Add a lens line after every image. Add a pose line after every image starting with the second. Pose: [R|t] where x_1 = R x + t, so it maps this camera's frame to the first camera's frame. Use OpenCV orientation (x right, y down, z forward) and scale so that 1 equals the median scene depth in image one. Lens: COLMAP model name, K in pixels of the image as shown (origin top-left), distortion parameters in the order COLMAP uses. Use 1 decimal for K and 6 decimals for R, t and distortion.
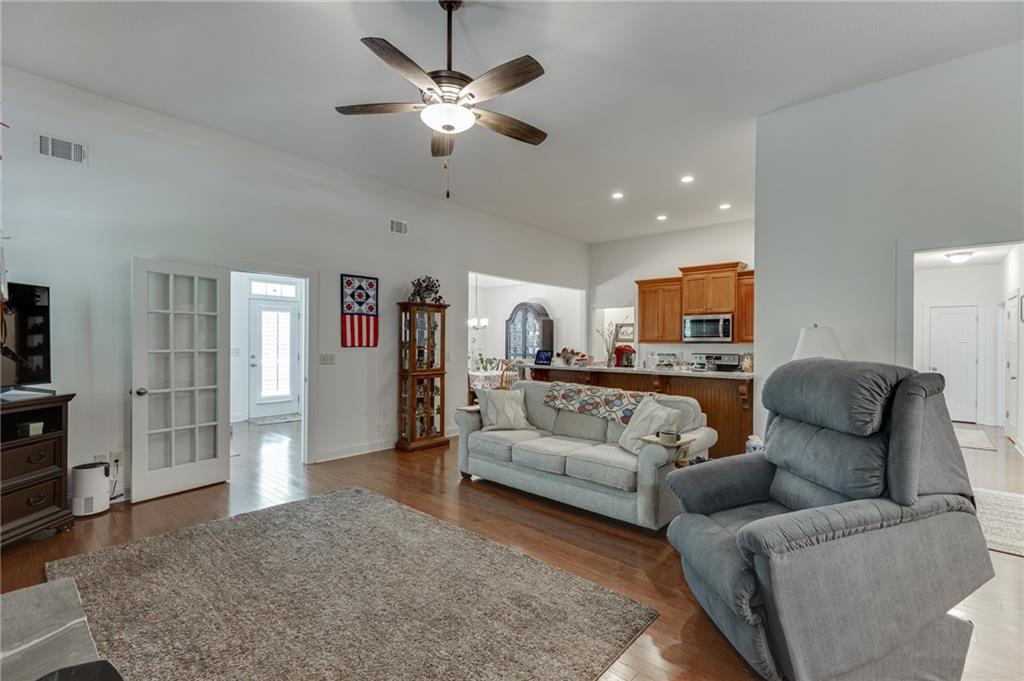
lens RADIAL K [[456.6, 0, 511.8], [0, 456.6, 336.8], [0, 0, 1]] dist [0.001646, 0.000286]
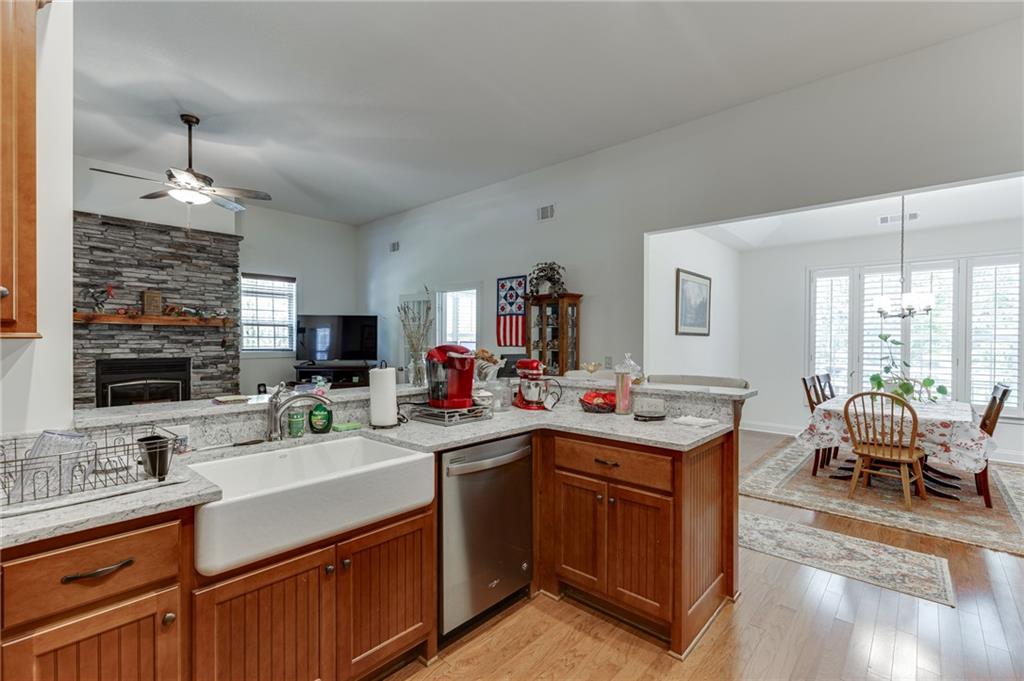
lens RADIAL K [[456.6, 0, 517.2], [0, 456.6, 342.6], [0, 0, 1]] dist [0.001646, 0.000286]
pose [[0.005996, -0.002616, -0.999979, 0.571736], [0.007195, 0.999971, -0.002573, 0.013101], [0.999956, -0.007179, 0.006015, 0.842405]]
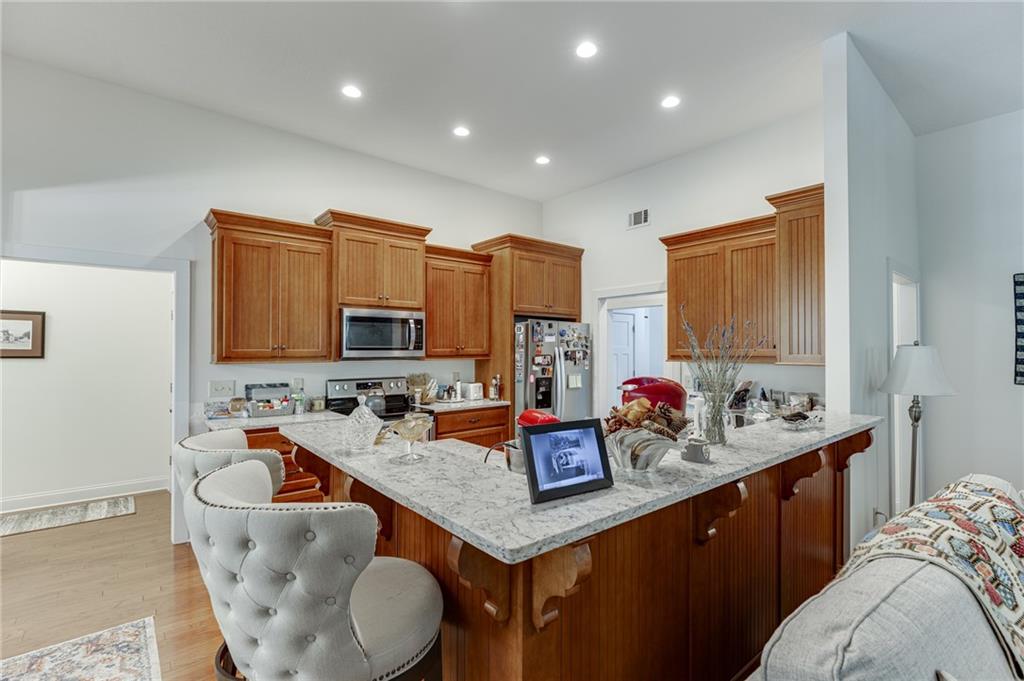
lens RADIAL K [[467.3, 0, 517.2], [0, 467.3, 343.5], [0, 0, 1]] dist [-0.003317, 0.000020]
pose [[0.137623, 0.008836, 0.990445, -0.127634], [-0.011938, 0.999902, -0.007262, -0.004957], [-0.990413, -0.010825, 0.137715, 0.836592]]
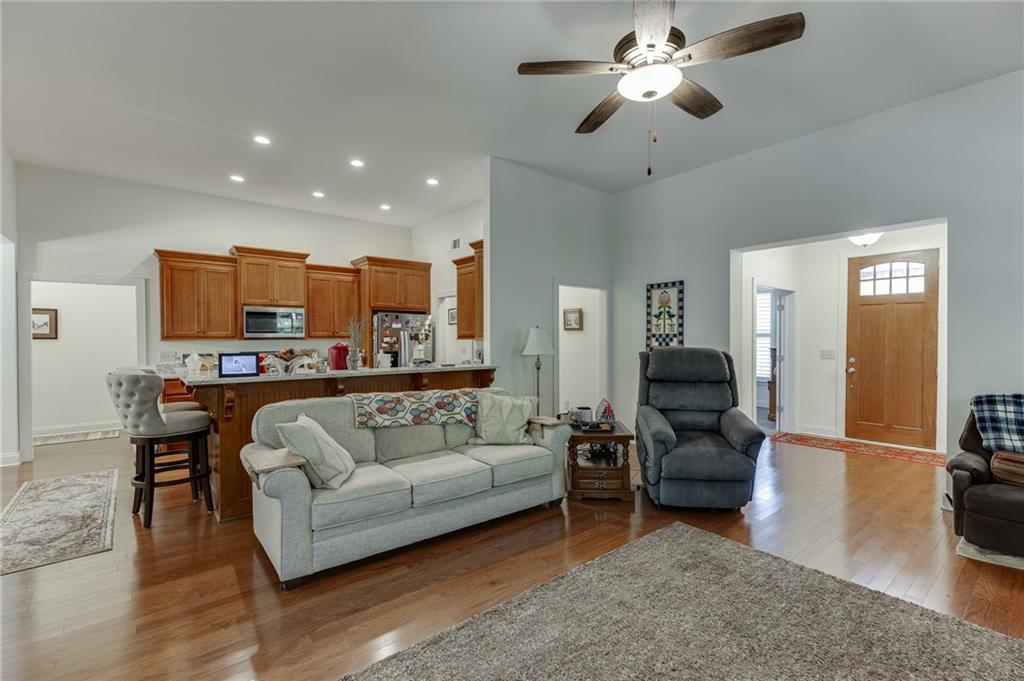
lens RADIAL K [[456.6, 0, 519.6], [0, 456.6, 342.8], [0, 0, 1]] dist [0.001646, 0.000286]
pose [[0.137718, -0.016671, 0.990331, -0.418370], [-0.009441, 0.999791, 0.018143, -0.000002], [-0.990426, -0.011848, 0.137532, 0.451877]]
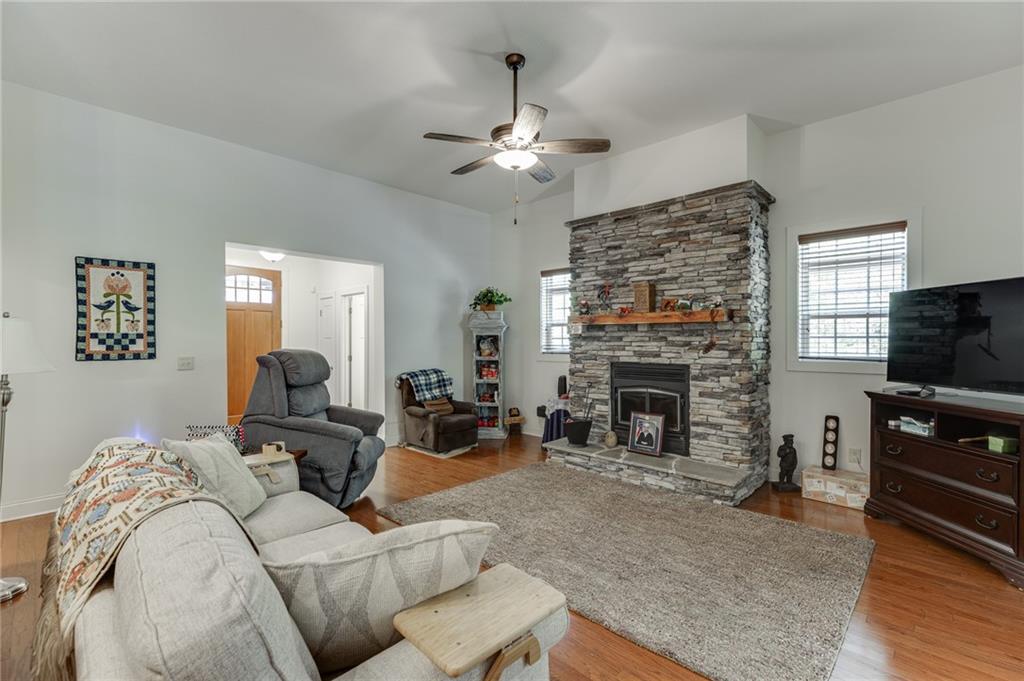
lens RADIAL K [[456.6, 0, 520.7], [0, 456.6, 342.7], [0, 0, 1]] dist [0.001646, 0.000286]
pose [[-0.999863, -0.006917, 0.015036, -0.072603], [-0.006996, 0.999962, -0.005166, 0.007961], [-0.015000, -0.005270, -0.999874, 0.891165]]
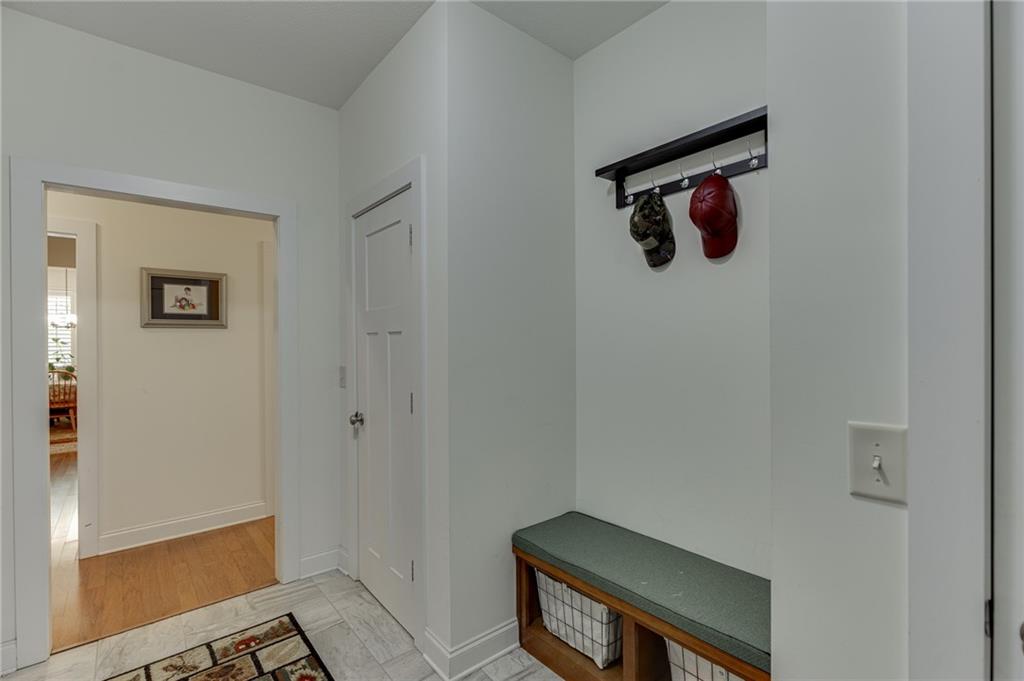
lens RADIAL K [[467.3, 0, 511.4], [0, 467.3, 339.5], [0, 0, 1]] dist [-0.003317, 0.000020]
pose [[0.990763, -0.007580, -0.135393, 1.169614], [0.008728, 0.999931, 0.007888, 0.007048], [0.135324, -0.008997, 0.990761, 0.402229]]
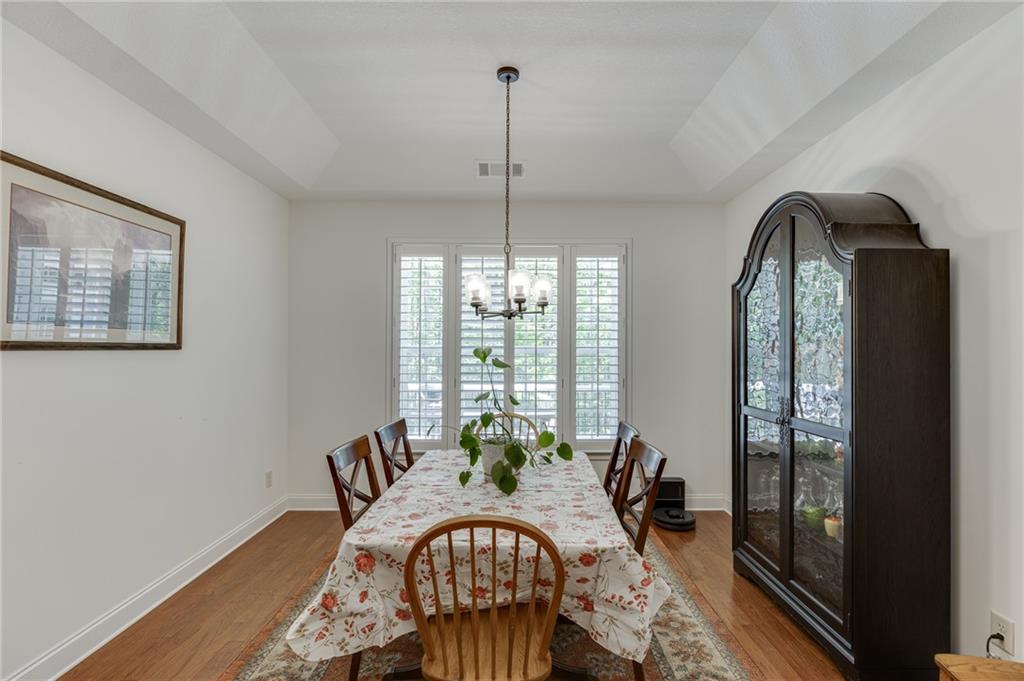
lens RADIAL K [[467.3, 0, 518.8], [0, 467.3, 341.6], [0, 0, 1]] dist [-0.003317, 0.000020]
pose [[0.678680, -0.014246, -0.734296, 0.173848], [0.010389, 0.999898, -0.009797, 0.001049], [0.734360, -0.000980, 0.678759, 1.173184]]
